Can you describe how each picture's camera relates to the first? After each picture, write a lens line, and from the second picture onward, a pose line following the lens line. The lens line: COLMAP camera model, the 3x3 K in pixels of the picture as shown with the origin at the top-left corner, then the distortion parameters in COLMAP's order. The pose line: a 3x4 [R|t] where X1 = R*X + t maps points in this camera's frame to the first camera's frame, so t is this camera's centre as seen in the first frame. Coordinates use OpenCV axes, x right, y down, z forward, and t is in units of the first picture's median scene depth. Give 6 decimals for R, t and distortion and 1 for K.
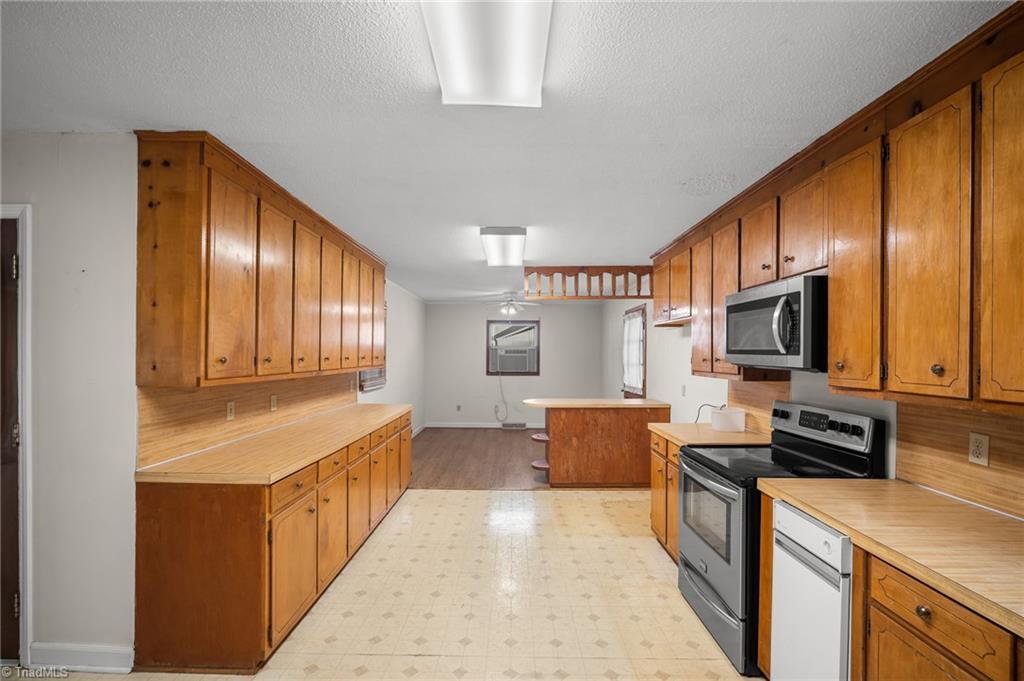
lens RADIAL K [[454.3, 0, 504.2], [0, 454.3, 355.1], [0, 0, 1]] dist [-0.003735, 0.000677]
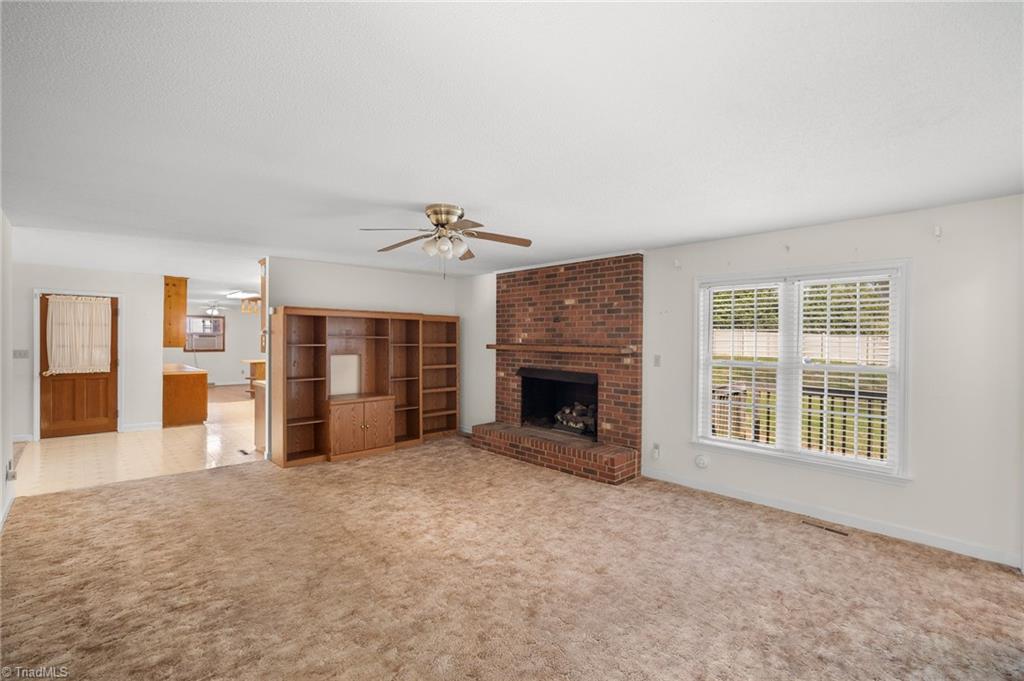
lens RADIAL K [[454.3, 0, 504.4], [0, 454.3, 342.1], [0, 0, 1]] dist [-0.003735, 0.000677]
pose [[0.718475, -0.004039, 0.695541, -1.359057], [-0.002064, 0.999966, 0.007938, -0.007379], [-0.695550, -0.007139, 0.718442, -3.368328]]
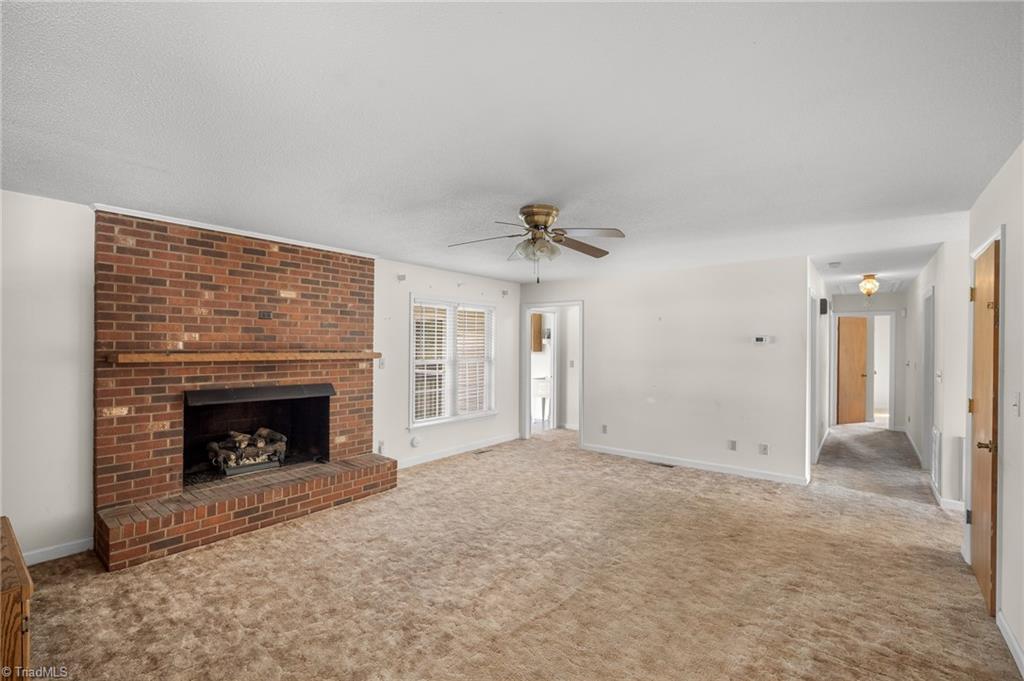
lens RADIAL K [[454.3, 0, 510.2], [0, 454.3, 347.3], [0, 0, 1]] dist [-0.003735, 0.000677]
pose [[-0.791829, -0.010904, 0.610645, -1.256695], [-0.006569, 0.999935, 0.009337, -0.011206], [-0.610707, 0.003382, -0.791849, -0.721167]]
